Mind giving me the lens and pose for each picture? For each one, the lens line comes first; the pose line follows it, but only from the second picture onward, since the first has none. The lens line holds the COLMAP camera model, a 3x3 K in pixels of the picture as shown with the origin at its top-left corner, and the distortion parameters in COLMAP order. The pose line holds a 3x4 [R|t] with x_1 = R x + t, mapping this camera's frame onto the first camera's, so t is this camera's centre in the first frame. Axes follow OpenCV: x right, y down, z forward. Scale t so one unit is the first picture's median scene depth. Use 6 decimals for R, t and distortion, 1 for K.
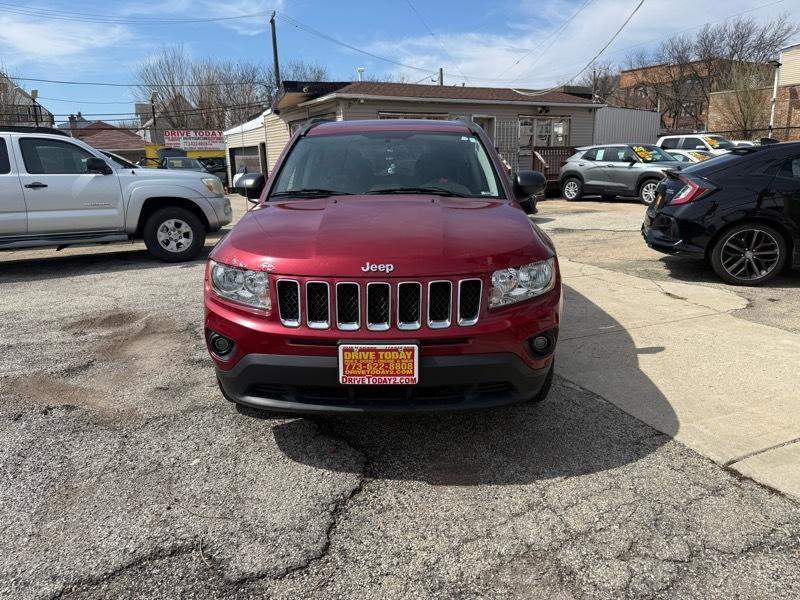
lens RADIAL K [[564.9, 0, 396.4], [0, 564.9, 300.4], [0, 0, 1]] dist [0.022635, -0.035389]
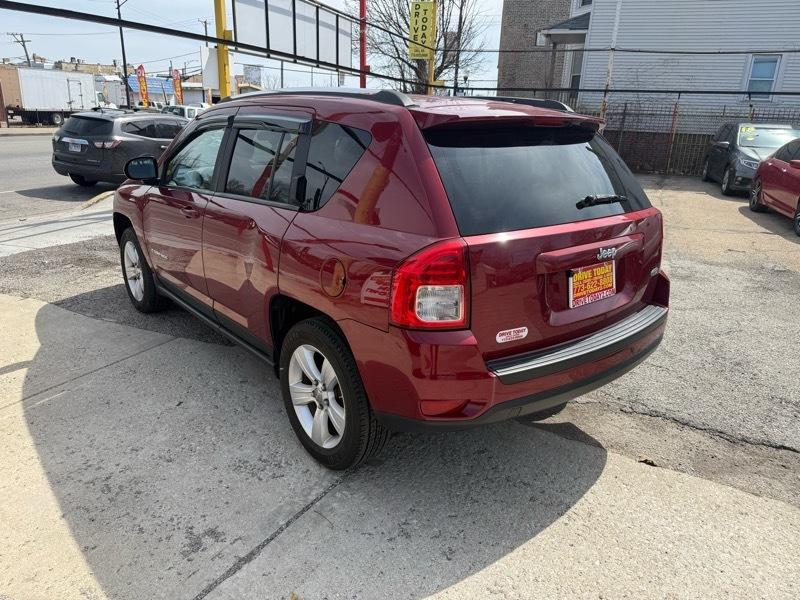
lens RADIAL K [[564.9, 0, 400.6], [0, 564.9, 306.2], [0, 0, 1]] dist [0.022635, -0.035389]
pose [[-0.757732, 0.198037, -0.621790, 0.634299], [-0.177769, 0.854160, 0.488680, -0.649032], [0.627885, 0.480824, -0.612020, 2.286130]]
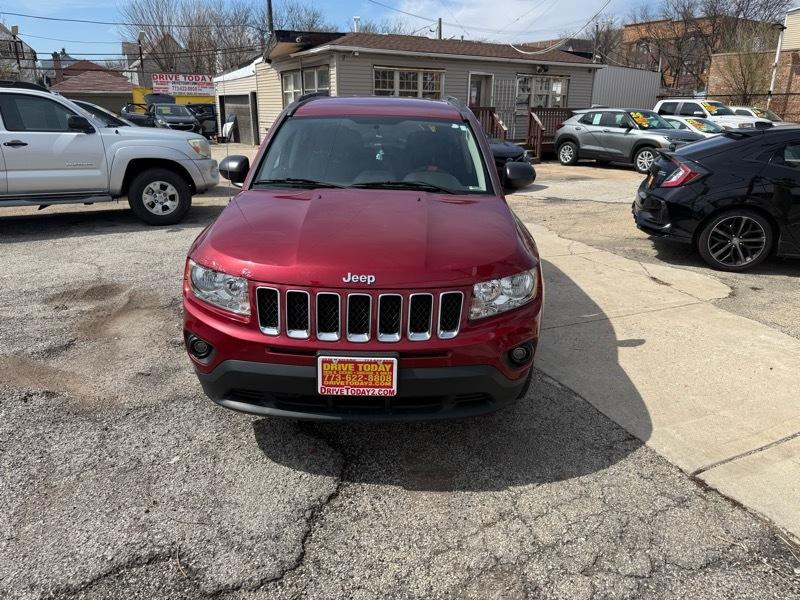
lens RADIAL K [[564.9, 0, 400.3], [0, 564.9, 295.2], [0, 0, 1]] dist [0.022635, -0.035389]
pose [[0.999380, 0.026635, 0.023030, 0.012353], [-0.028273, 0.996855, 0.074028, -0.074302], [-0.020985, -0.074634, 0.996990, 0.005111]]
